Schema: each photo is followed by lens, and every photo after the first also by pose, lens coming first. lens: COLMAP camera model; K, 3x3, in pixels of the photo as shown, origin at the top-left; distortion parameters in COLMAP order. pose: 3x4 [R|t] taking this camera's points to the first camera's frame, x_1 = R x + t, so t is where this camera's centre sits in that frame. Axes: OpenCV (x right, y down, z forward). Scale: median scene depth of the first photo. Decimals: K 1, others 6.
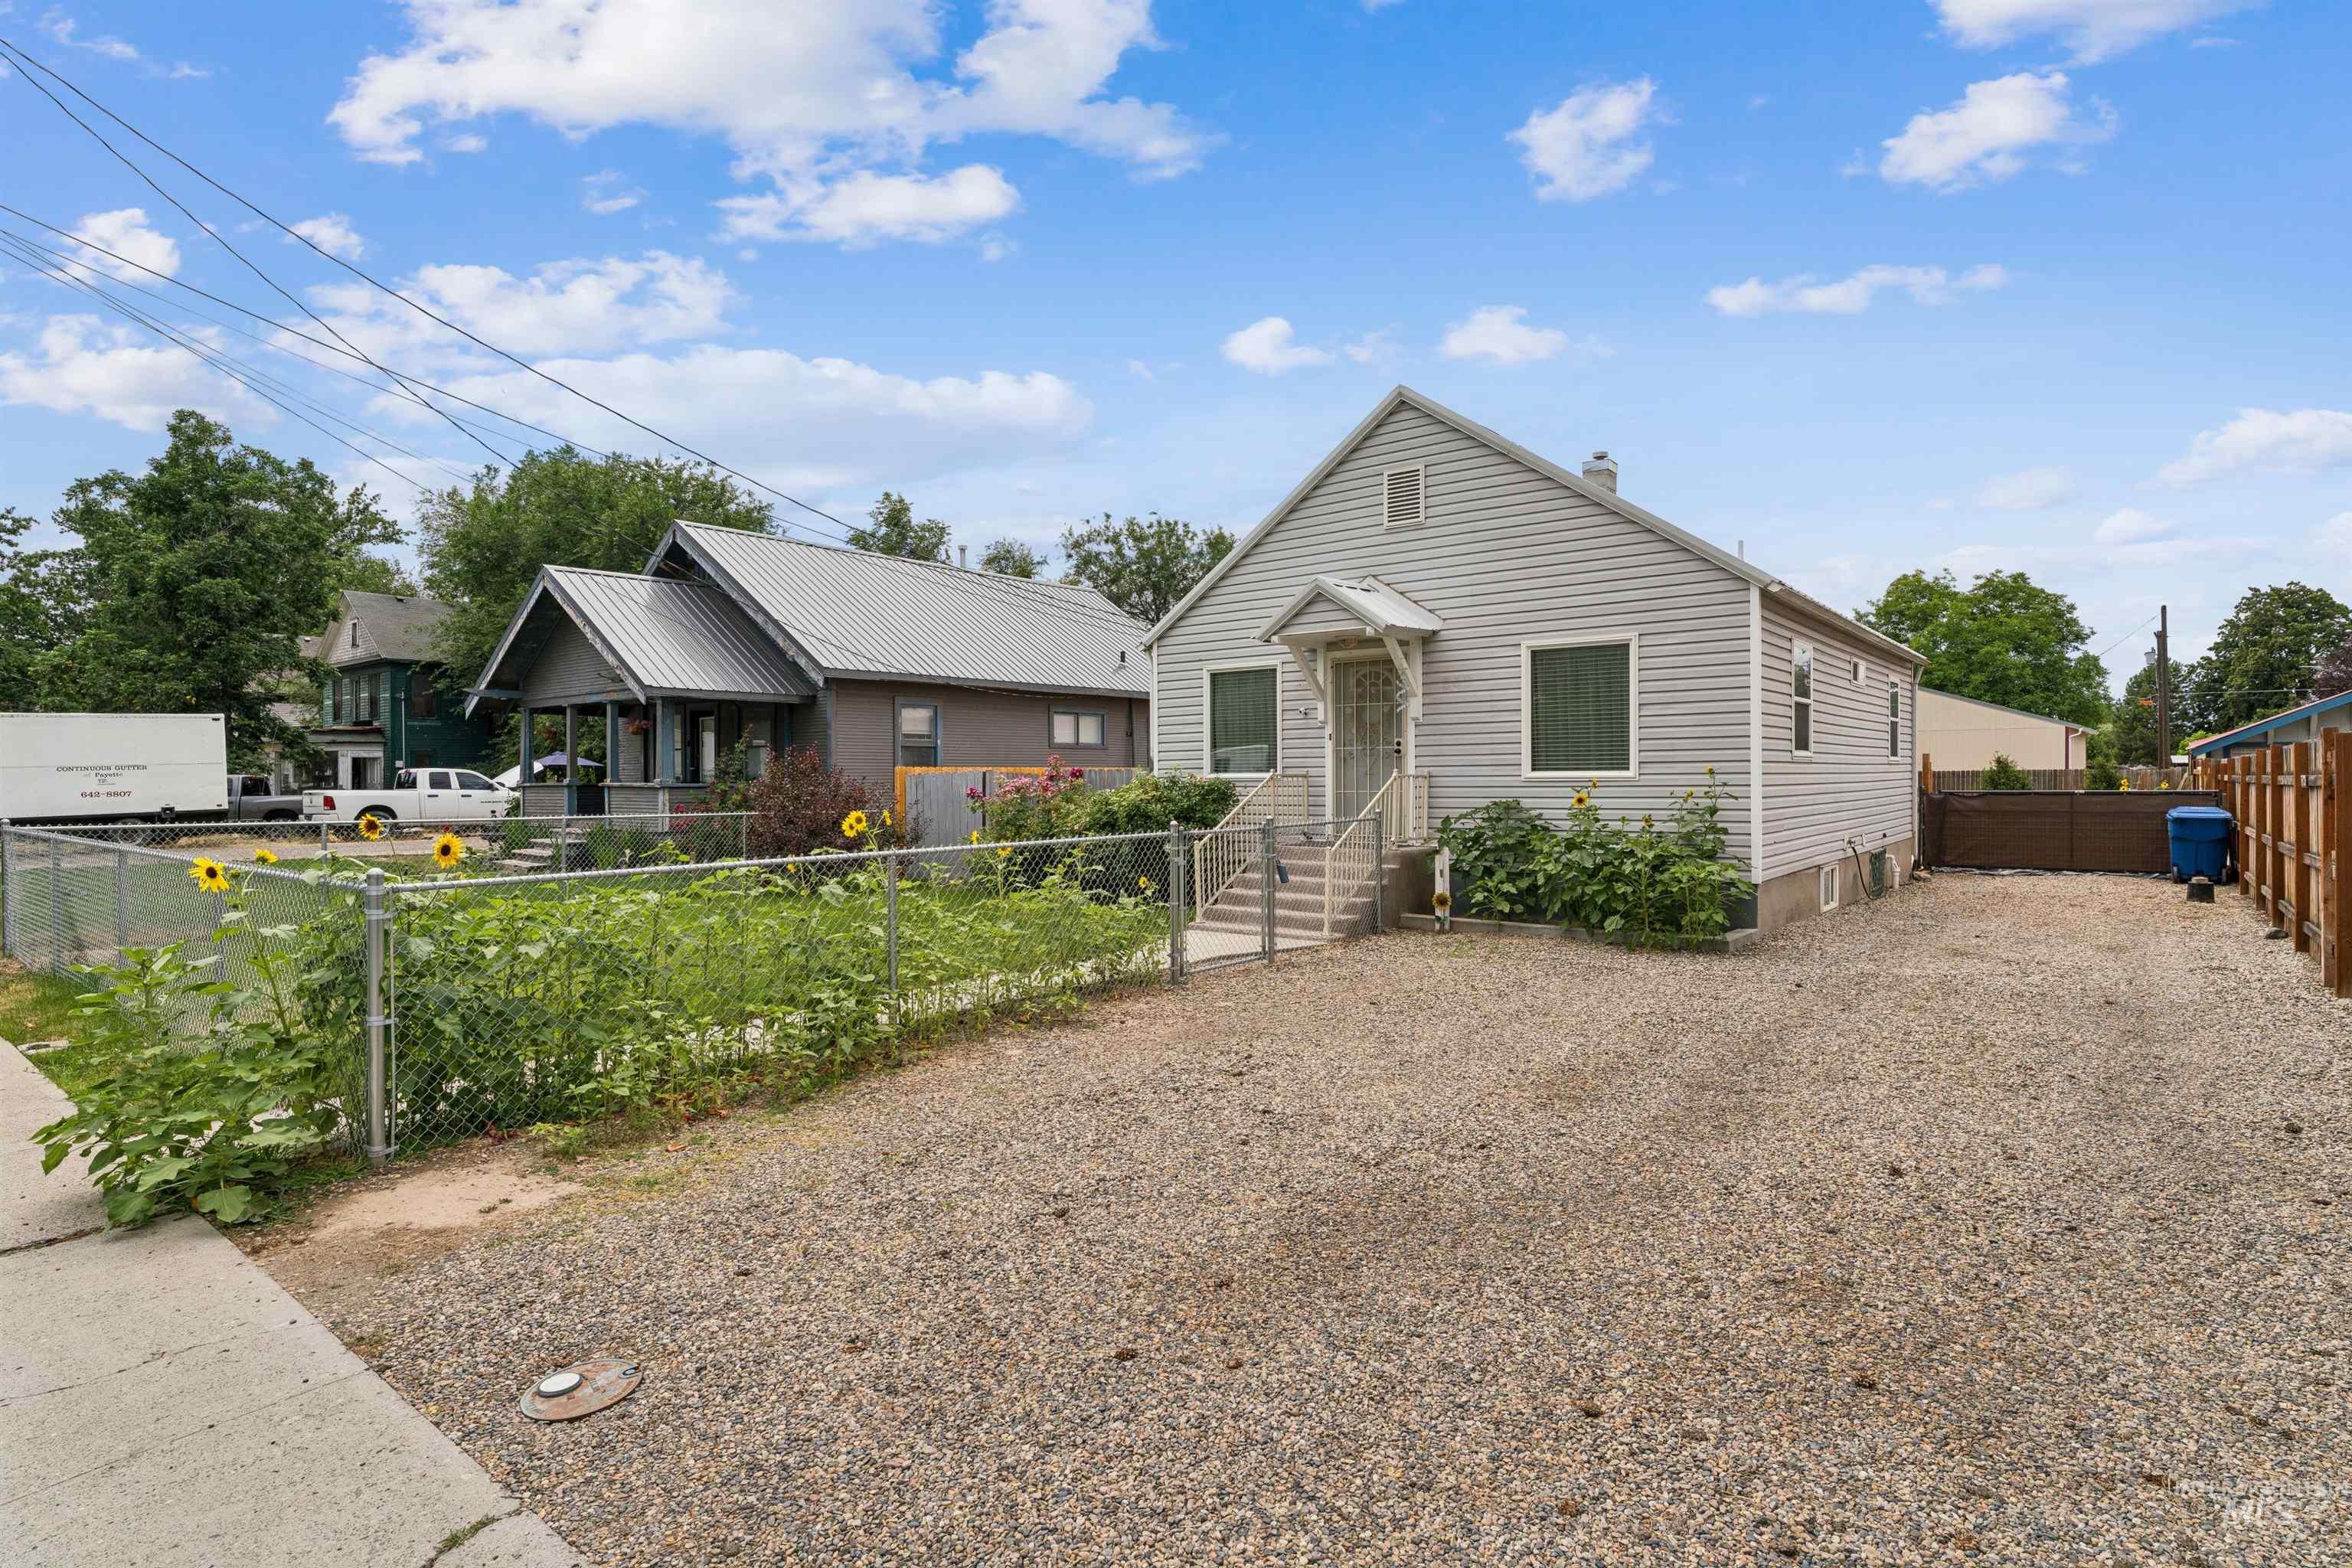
lens RADIAL K [[1193.5, 0, 1183.3], [0, 1193.5, 785.1], [0, 0, 1]] dist [0.000838, 0.000088]
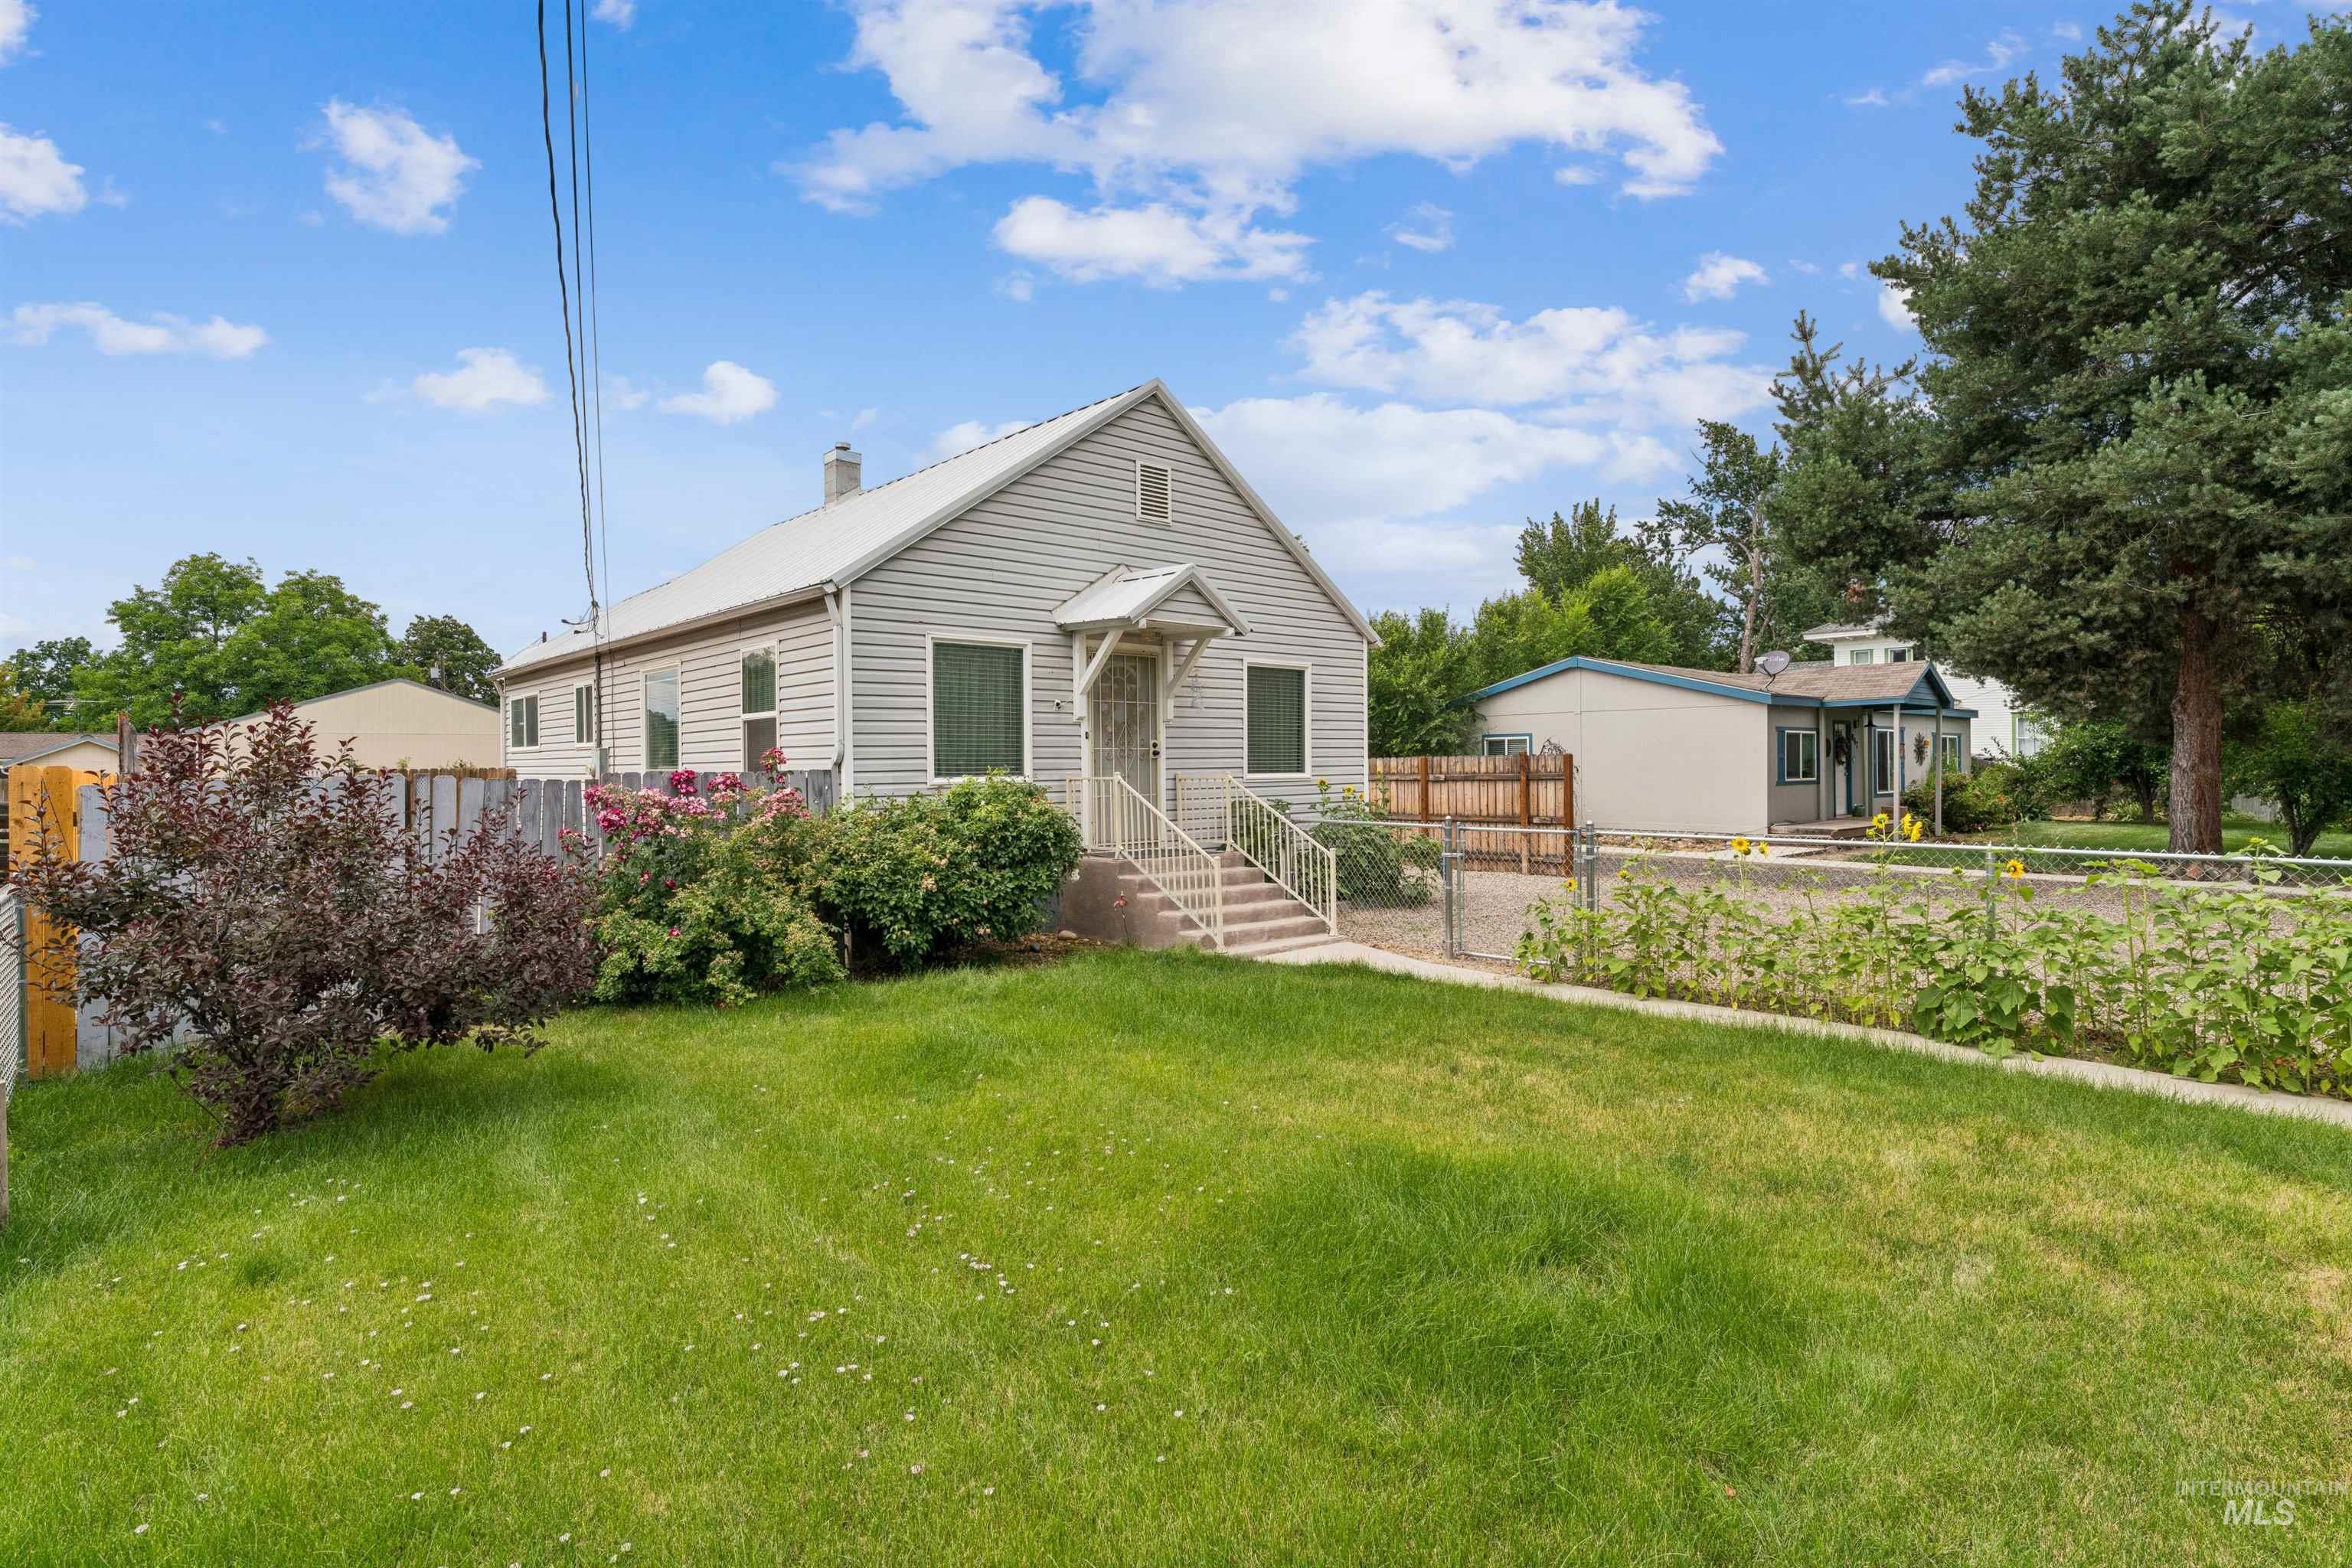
lens RADIAL K [[1155.9, 0, 1173.2], [0, 1155.9, 773.5], [0, 0, 1]] dist [-0.001296, 0.000487]
pose [[0.165718, -0.001589, 0.986172, -0.712474], [0.014732, 0.999891, -0.000864, -0.010413], [-0.986063, 0.014672, 0.165723, 0.794477]]
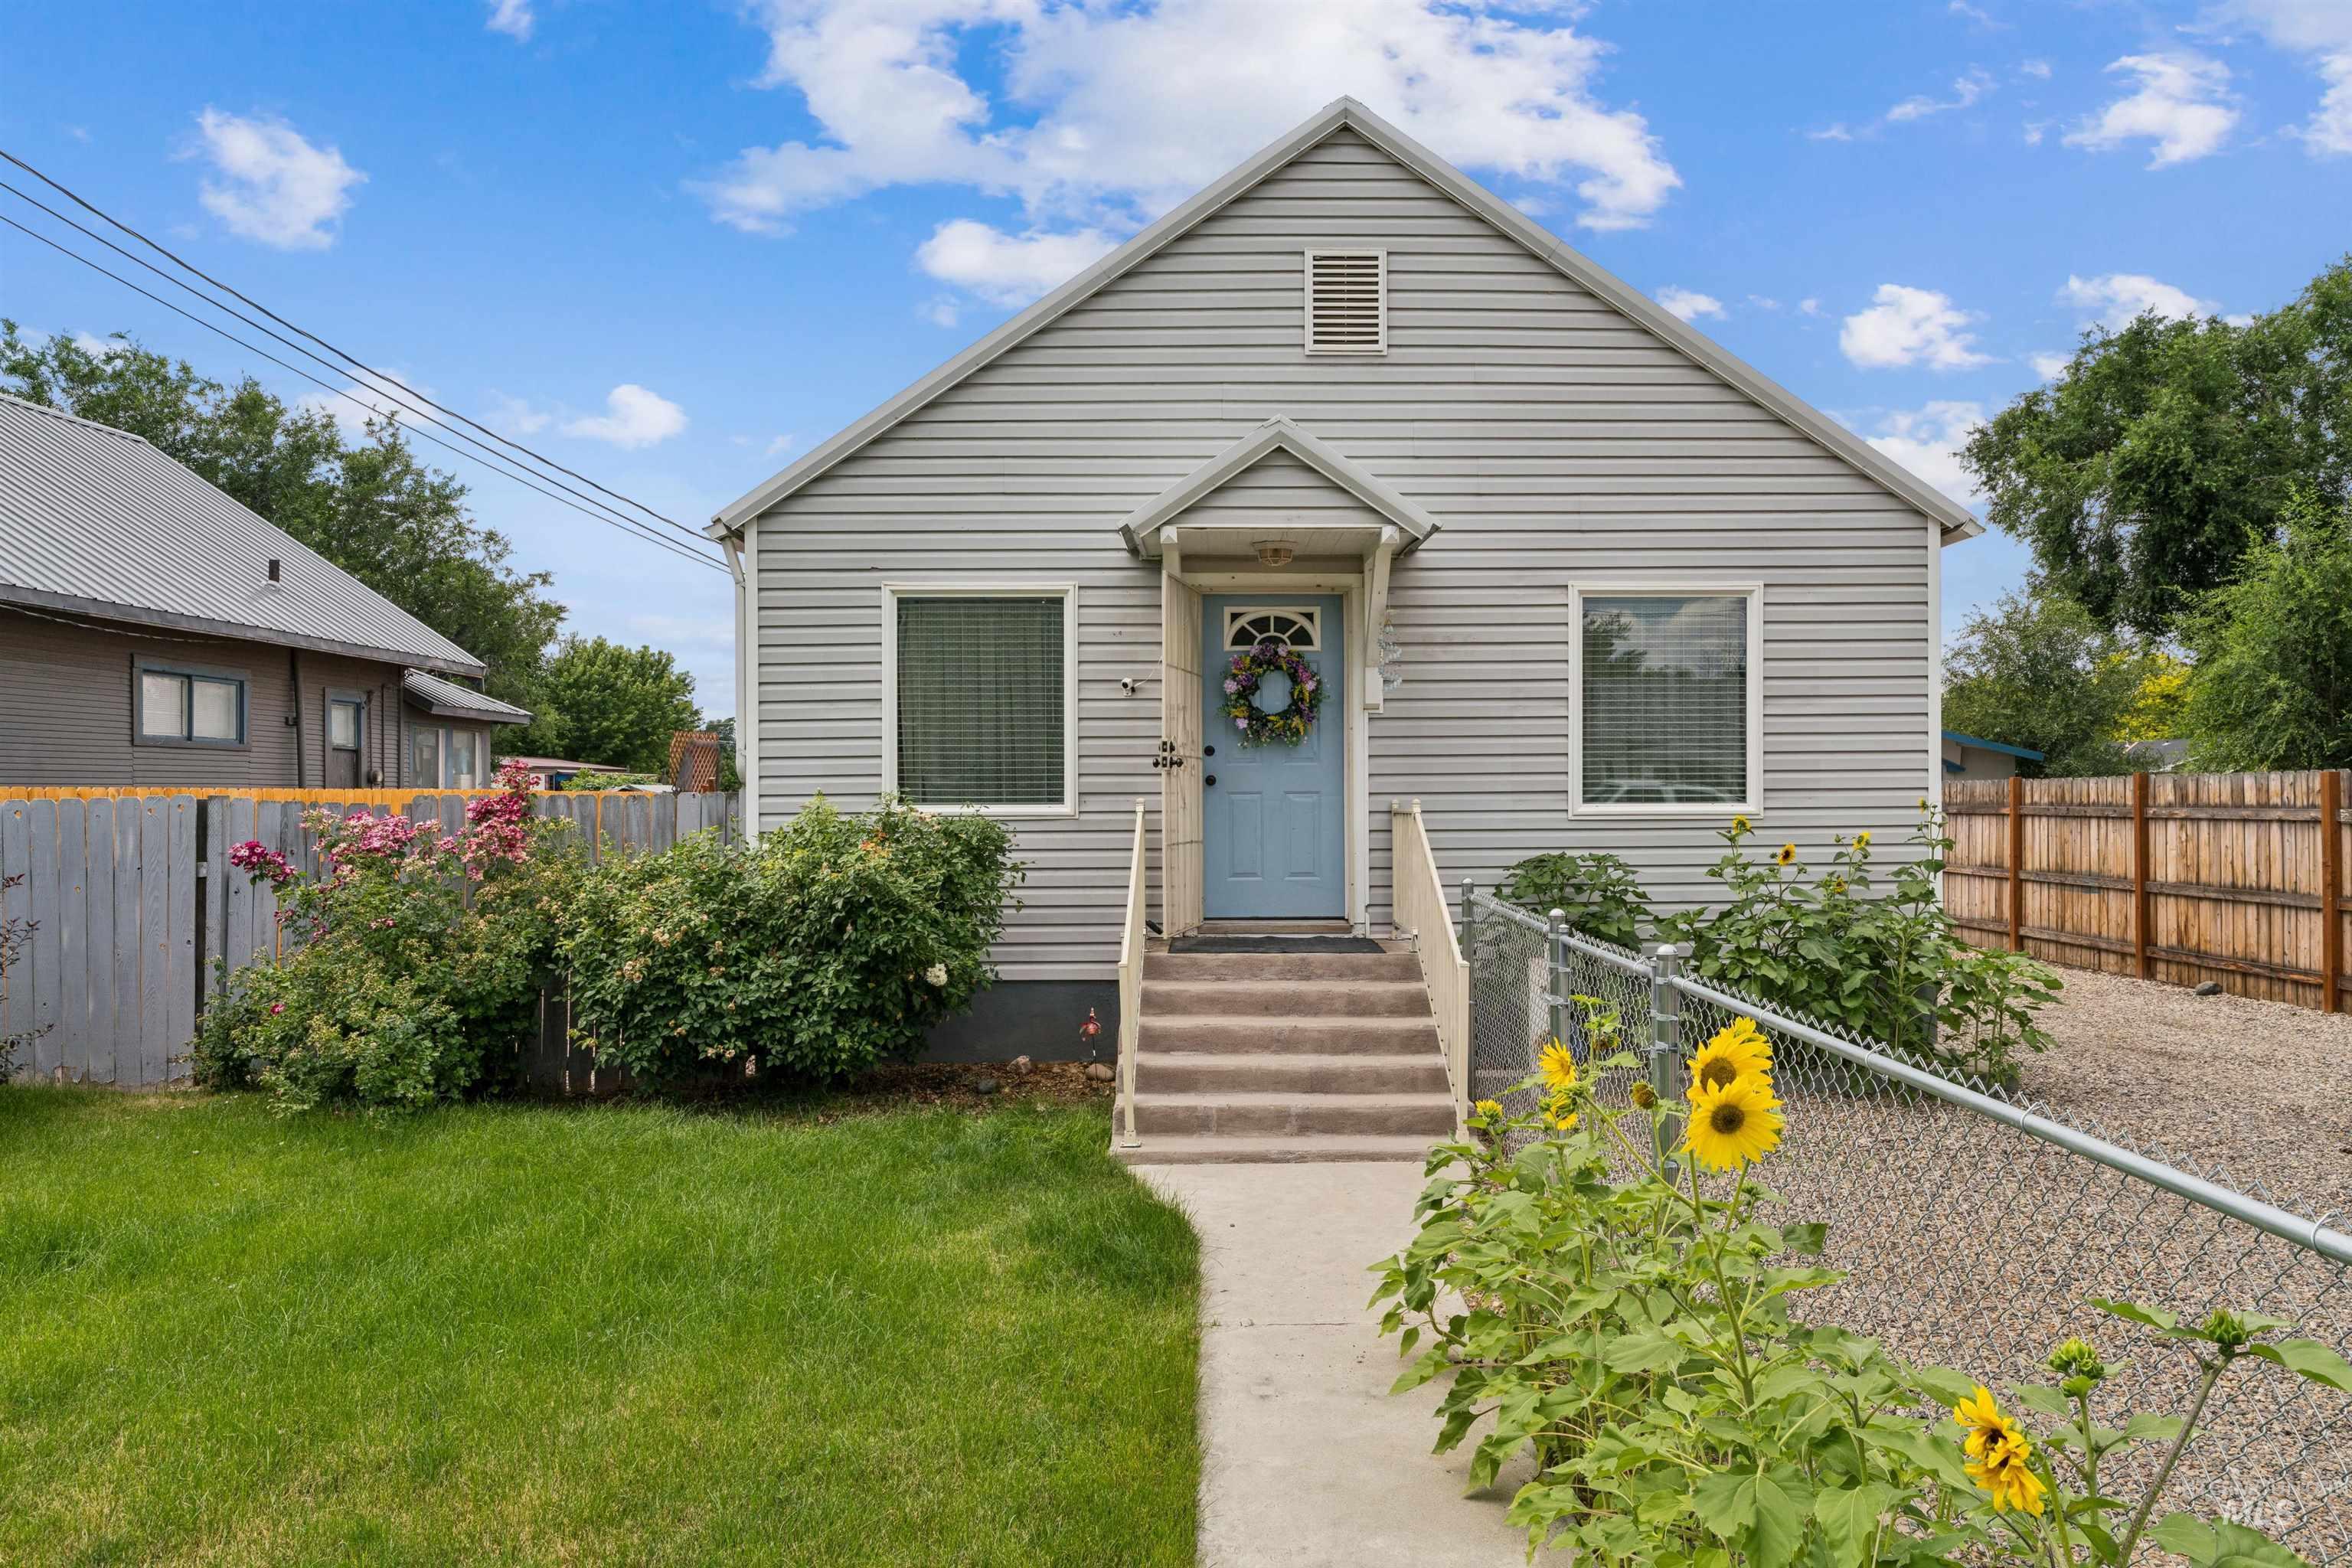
lens RADIAL K [[1475.9, 0, 1178.9], [0, 1475.9, 791.3], [0, 0, 1]] dist [-0.001573, -0.000170]
pose [[0.771379, 0.003583, 0.636366, -0.290978], [0.003306, 0.999948, -0.009638, -0.009979], [-0.636368, 0.009539, 0.771327, 0.504435]]
